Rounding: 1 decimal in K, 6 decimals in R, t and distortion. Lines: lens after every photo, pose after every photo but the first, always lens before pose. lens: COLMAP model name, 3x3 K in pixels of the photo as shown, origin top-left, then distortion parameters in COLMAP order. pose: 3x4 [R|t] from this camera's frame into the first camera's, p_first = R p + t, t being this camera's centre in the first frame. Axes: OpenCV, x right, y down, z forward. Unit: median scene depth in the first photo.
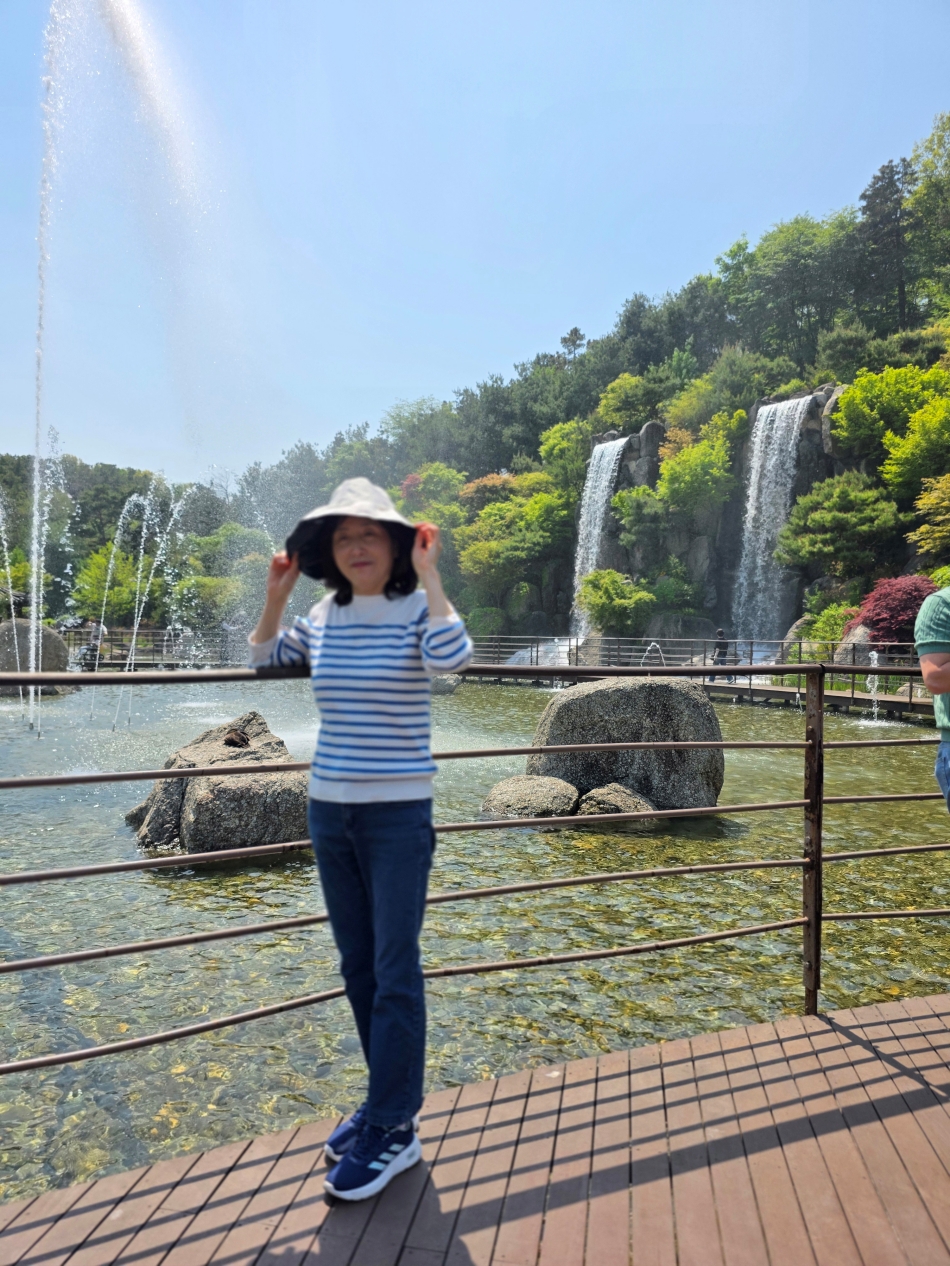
lens RADIAL K [[849.7, 0, 465.0], [0, 849.7, 645.0], [0, 0, 1]] dist [0.047417, -0.043924]
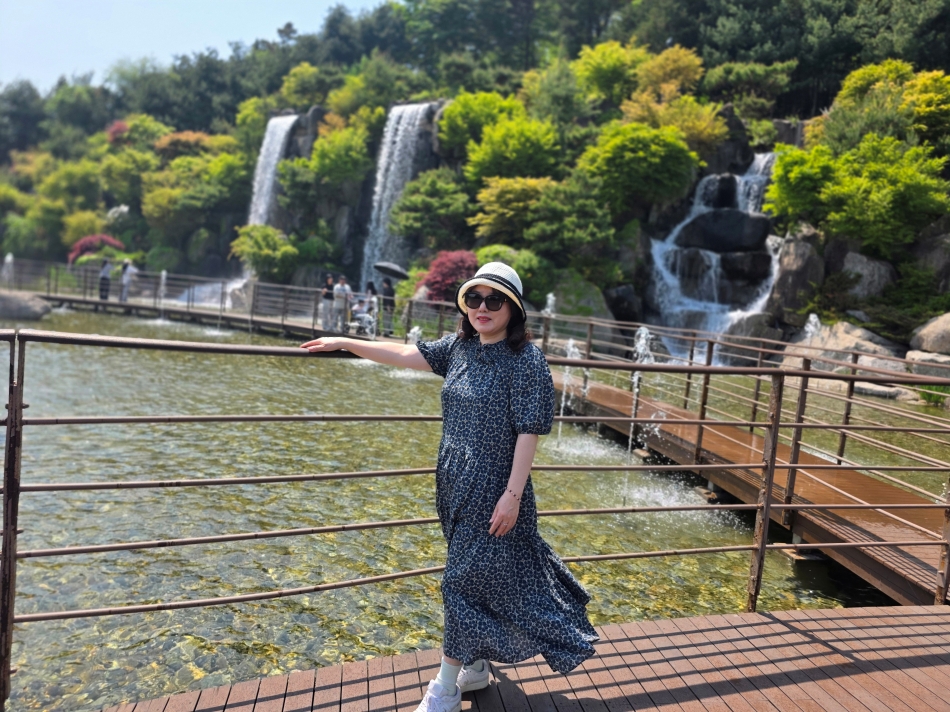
lens RADIAL K [[637.6, 0, 475.0], [0, 637.6, 356.0], [0, 0, 1]] dist [0.047417, -0.043924]
pose [[0.932935, 0.039161, 0.357910, 0.136241], [-0.073350, 0.993893, 0.082447, -0.001409], [-0.352495, -0.103170, 0.930109, 0.046157]]
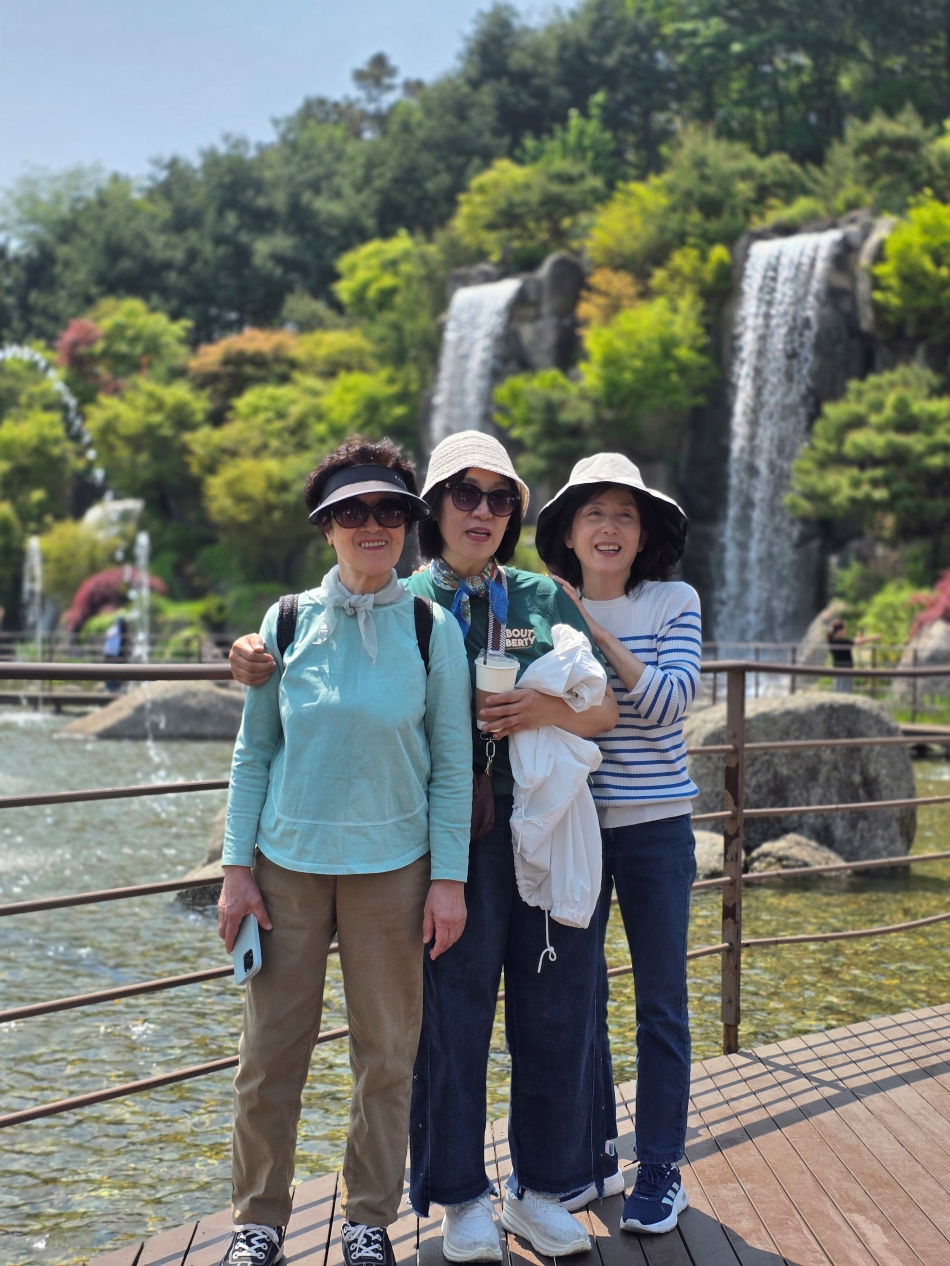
lens RADIAL K [[1698.0, 0, 477.9], [0, 1698.0, 639.7], [0, 0, 1]] dist [0.180258, -0.584312]
pose [[0.975166, -0.000548, 0.221475, -0.097991], [0.002389, 0.999965, -0.008044, 0.000109], [-0.221463, 0.008373, 0.975133, -0.095543]]
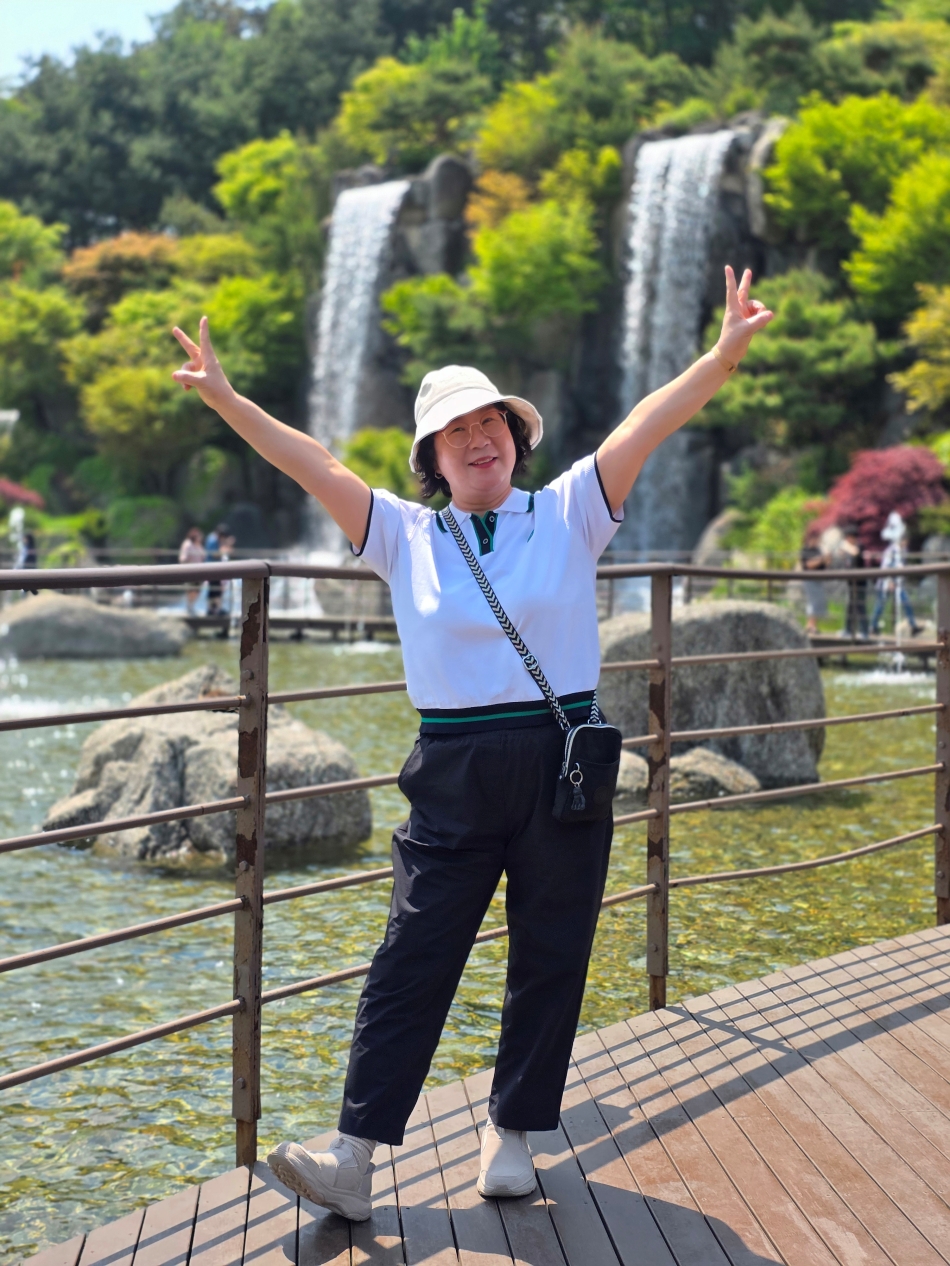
lens RADIAL K [[1701.7, 0, 481.0], [0, 1701.7, 607.0], [0, 0, 1]] dist [0.164179, -0.479600]
pose [[0.958520, -0.020031, 0.284321, -0.093421], [0.013736, 0.999615, 0.024117, 0.000812], [-0.284695, -0.019211, 0.958426, -0.076664]]
